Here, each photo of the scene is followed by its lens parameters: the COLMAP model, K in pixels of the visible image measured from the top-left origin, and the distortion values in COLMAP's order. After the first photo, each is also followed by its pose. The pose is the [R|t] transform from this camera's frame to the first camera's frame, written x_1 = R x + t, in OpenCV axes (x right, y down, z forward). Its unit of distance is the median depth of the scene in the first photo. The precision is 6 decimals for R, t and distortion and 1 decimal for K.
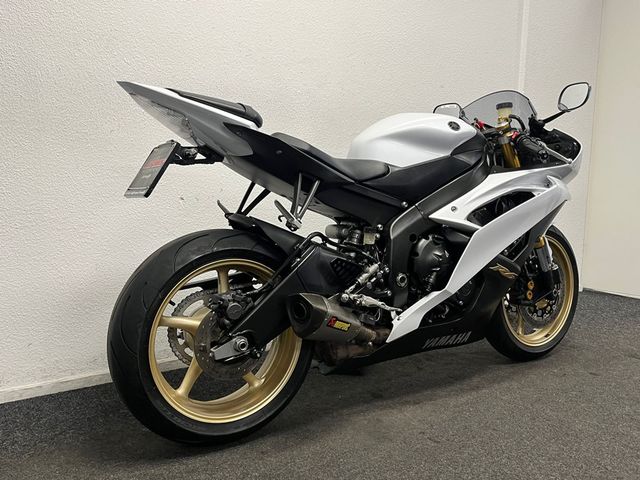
lens RADIAL K [[564.6, 0, 319.9], [0, 564.6, 238.9], [0, 0, 1]] dist [0.017656, -0.001473]
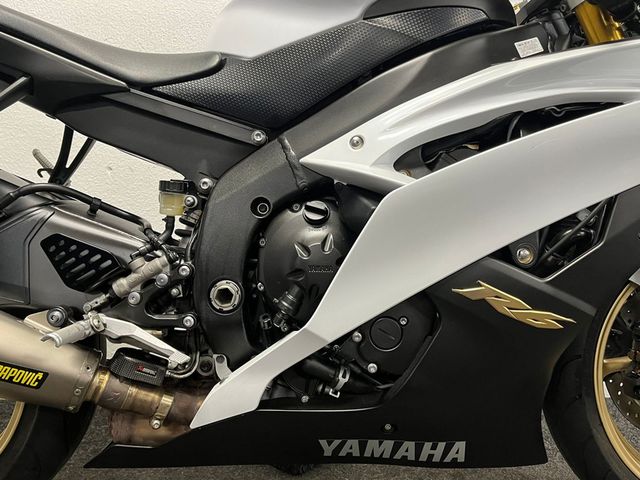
lens RADIAL K [[521.6, 0, 319.6], [0, 521.6, 239.1], [0, 0, 1]] dist [0.016585, -0.007468]
pose [[0.862640, 0.037151, -0.504452, 0.420277], [-0.067437, 0.996843, -0.041908, 0.038876], [0.501303, 0.070170, 0.862422, 0.665785]]
